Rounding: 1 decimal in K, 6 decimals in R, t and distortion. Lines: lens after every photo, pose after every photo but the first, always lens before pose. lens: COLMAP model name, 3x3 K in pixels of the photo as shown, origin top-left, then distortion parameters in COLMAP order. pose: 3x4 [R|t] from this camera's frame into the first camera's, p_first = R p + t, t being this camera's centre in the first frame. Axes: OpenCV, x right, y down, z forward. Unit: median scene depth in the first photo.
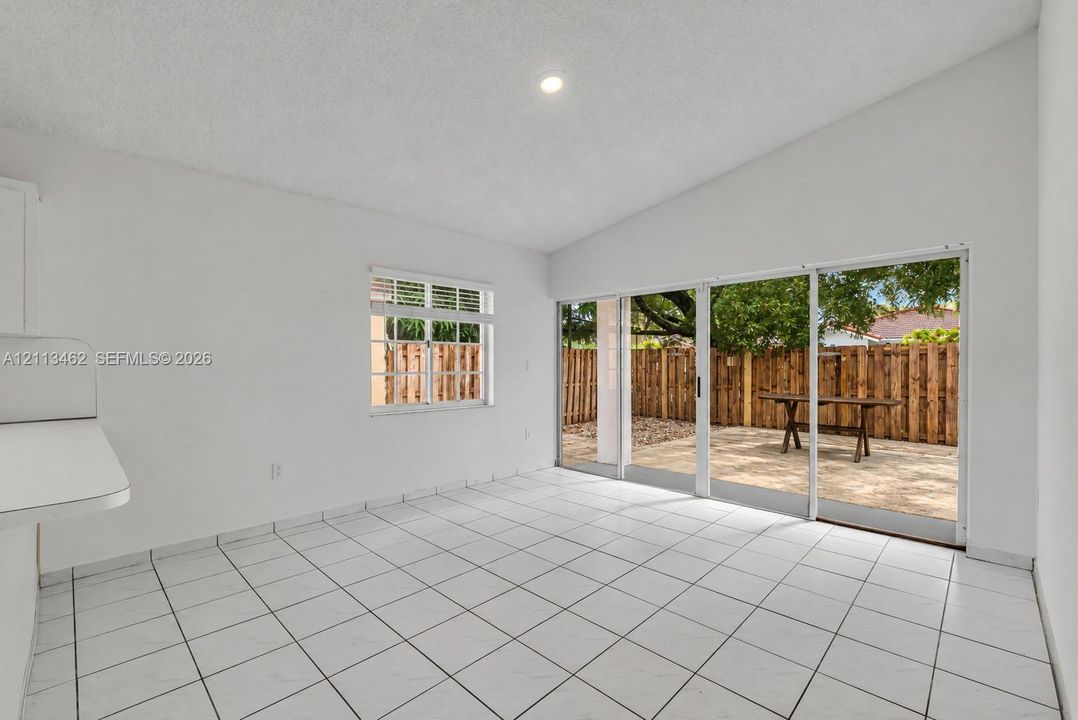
lens RADIAL K [[460.2, 0, 560.0], [0, 460.2, 365.7], [0, 0, 1]] dist [-0.000718, -0.000091]
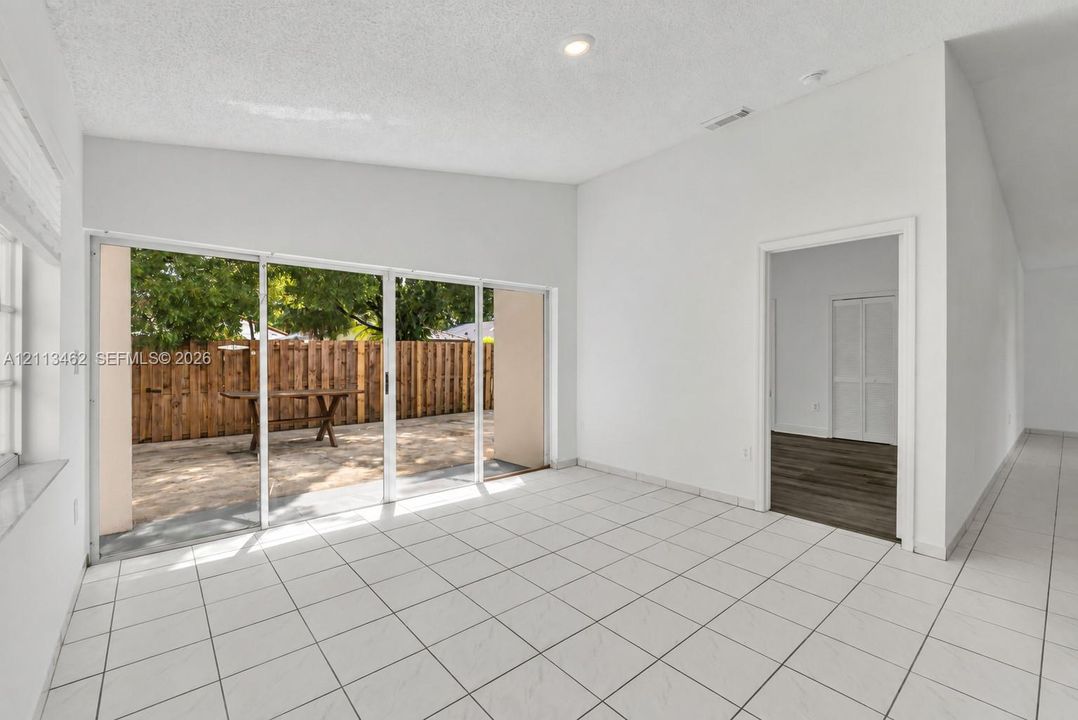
lens RADIAL K [[460.5, 0, 542.7], [0, 460.5, 351.8], [0, 0, 1]] dist [-0.015186, -0.000160]
pose [[0.118878, 0.011054, 0.992847, -0.408568], [0.005885, 0.999913, -0.011838, -0.002850], [-0.992891, 0.007251, 0.118803, 0.406697]]
